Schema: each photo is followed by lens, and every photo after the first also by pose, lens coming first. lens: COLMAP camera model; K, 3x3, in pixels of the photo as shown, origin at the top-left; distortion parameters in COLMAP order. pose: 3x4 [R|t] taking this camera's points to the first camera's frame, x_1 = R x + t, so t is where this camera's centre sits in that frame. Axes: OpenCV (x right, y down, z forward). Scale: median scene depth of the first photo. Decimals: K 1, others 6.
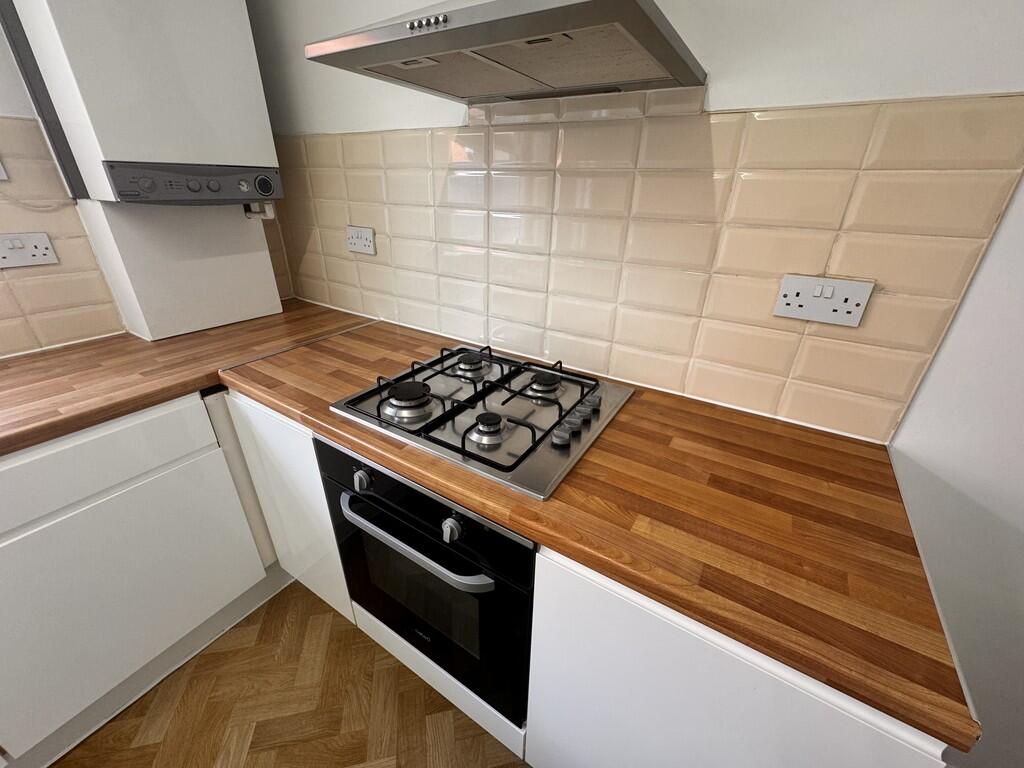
lens RADIAL K [[405.4, 0, 512.0], [0, 405.4, 384.0], [0, 0, 1]] dist [0.000100, -0.000032]
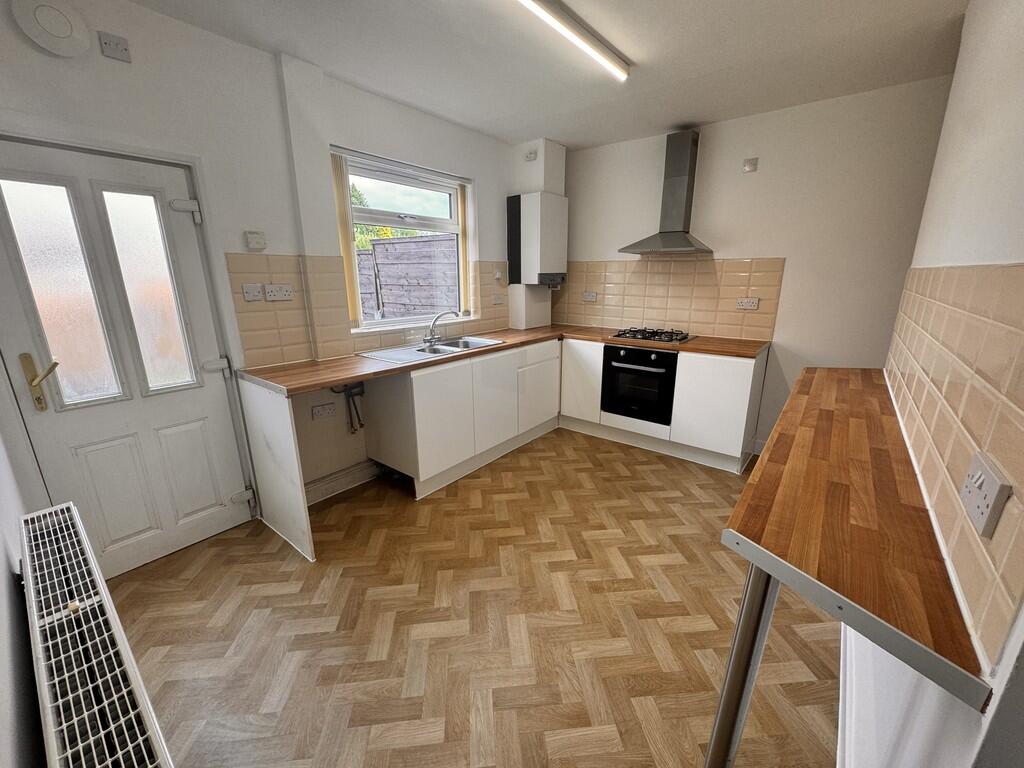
lens RADIAL K [[408.3, 0, 512.7], [0, 408.3, 386.8], [0, 0, 1]] dist [-0.004369, -0.000407]
pose [[0.993239, 0.006824, -0.115884, -0.740305], [-0.027914, 0.983020, -0.181365, 0.986003], [0.112678, 0.183374, 0.976564, -2.131954]]
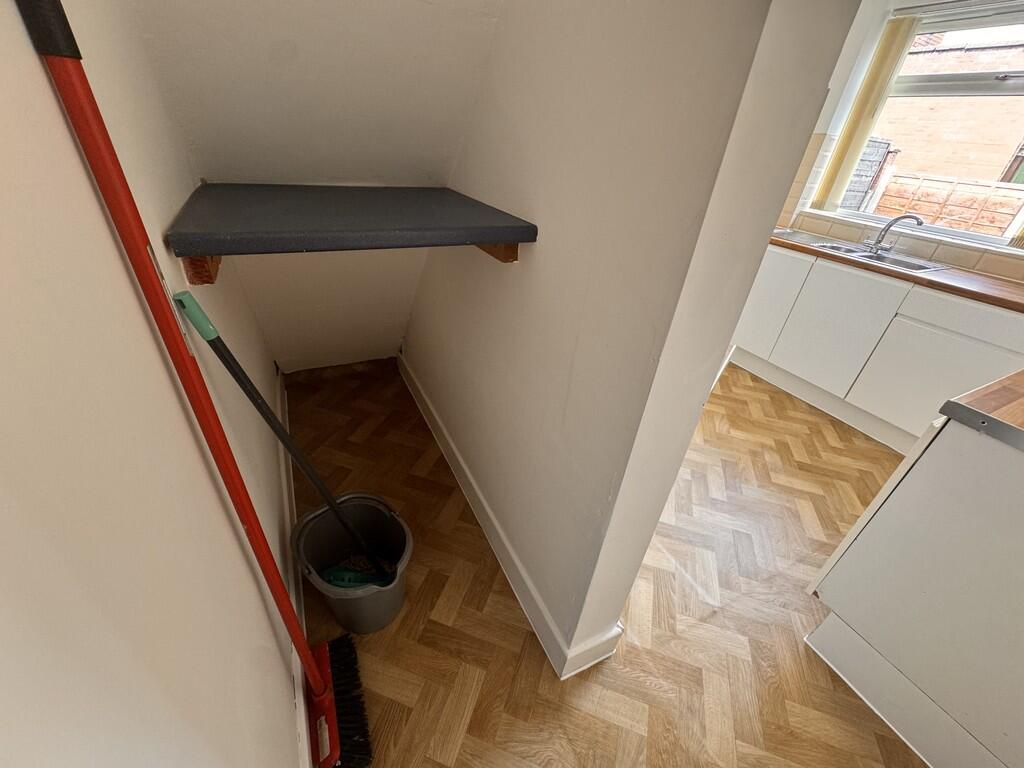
lens RADIAL K [[411.6, 0, 515.0], [0, 411.6, 385.0], [0, 0, 1]] dist [-0.000684, 0.000198]
pose [[-0.499560, 0.398232, -0.769319, 1.532852], [-0.464846, 0.626158, 0.625975, 0.171331], [0.730998, 0.670327, -0.127687, -0.219567]]
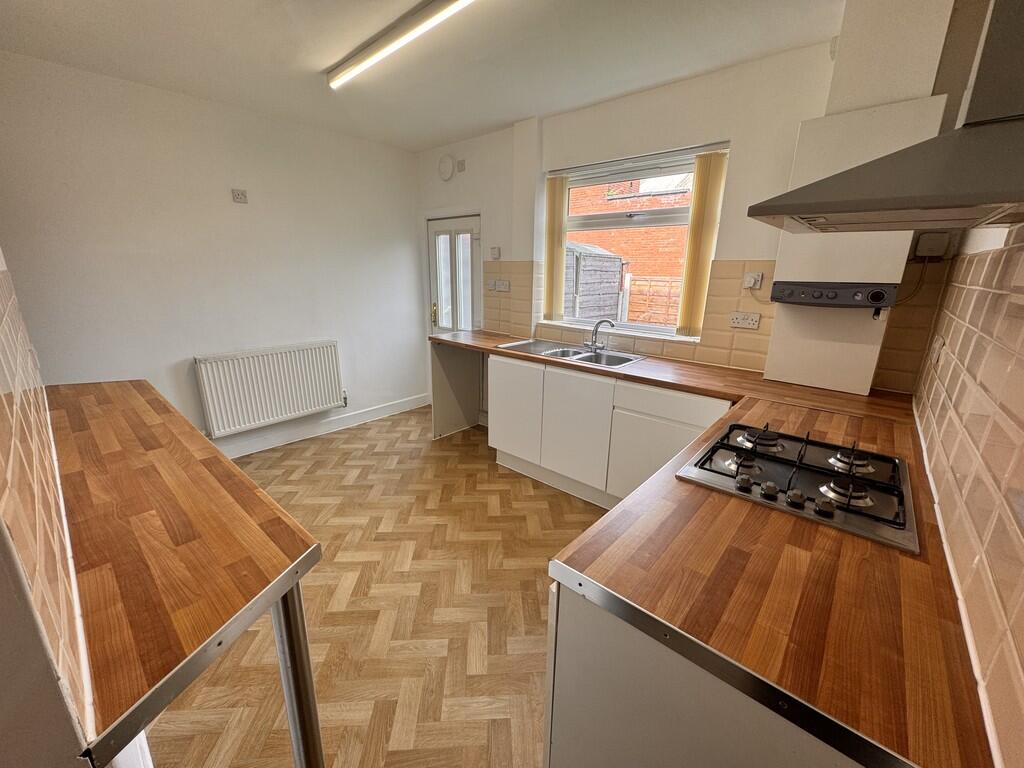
lens RADIAL K [[408.3, 0, 512.7], [0, 408.3, 386.8], [0, 0, 1]] dist [-0.004369, -0.000407]
pose [[-0.155447, 0.249424, -0.955837, 1.037545], [-0.447596, 0.844790, 0.293238, -0.129009], [0.880622, 0.473411, -0.019679, 0.170512]]
